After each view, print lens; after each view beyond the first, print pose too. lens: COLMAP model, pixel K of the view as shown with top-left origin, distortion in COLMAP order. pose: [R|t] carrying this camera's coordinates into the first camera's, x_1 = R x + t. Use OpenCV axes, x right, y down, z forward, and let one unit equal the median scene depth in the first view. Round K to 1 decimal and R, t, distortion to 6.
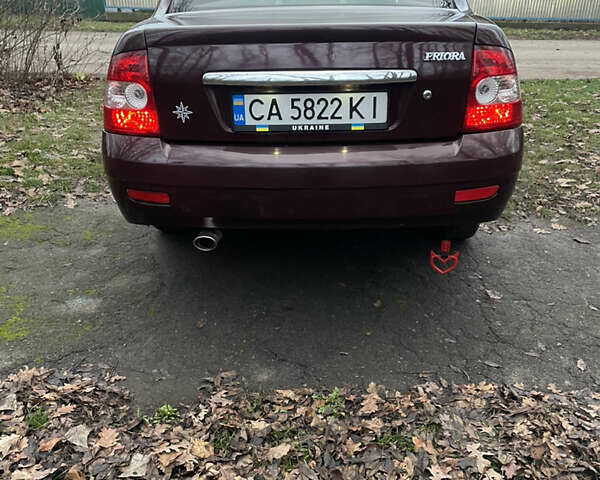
lens RADIAL K [[608.2, 0, 300.0], [0, 608.2, 240.0], [0, 0, 1]] dist [0.108964, -0.141506]
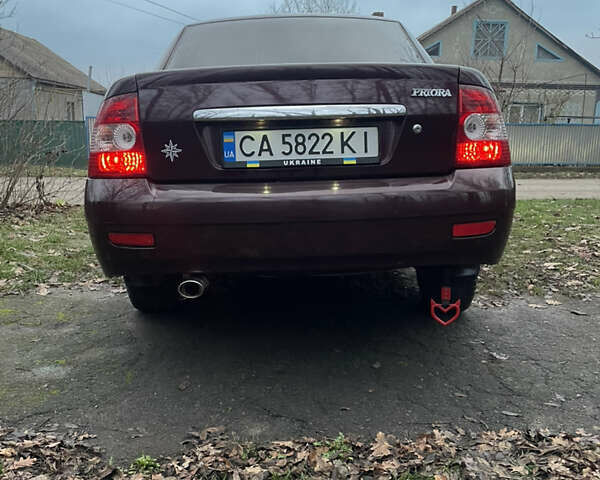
lens RADIAL K [[608.2, 0, 300.0], [0, 608.2, 240.0], [0, 0, 1]] dist [0.108964, -0.141506]
pose [[0.998927, -0.016454, 0.043296, -0.030825], [0.026915, 0.966959, -0.253507, 0.186102], [-0.037694, 0.254401, 0.966364, 0.080879]]
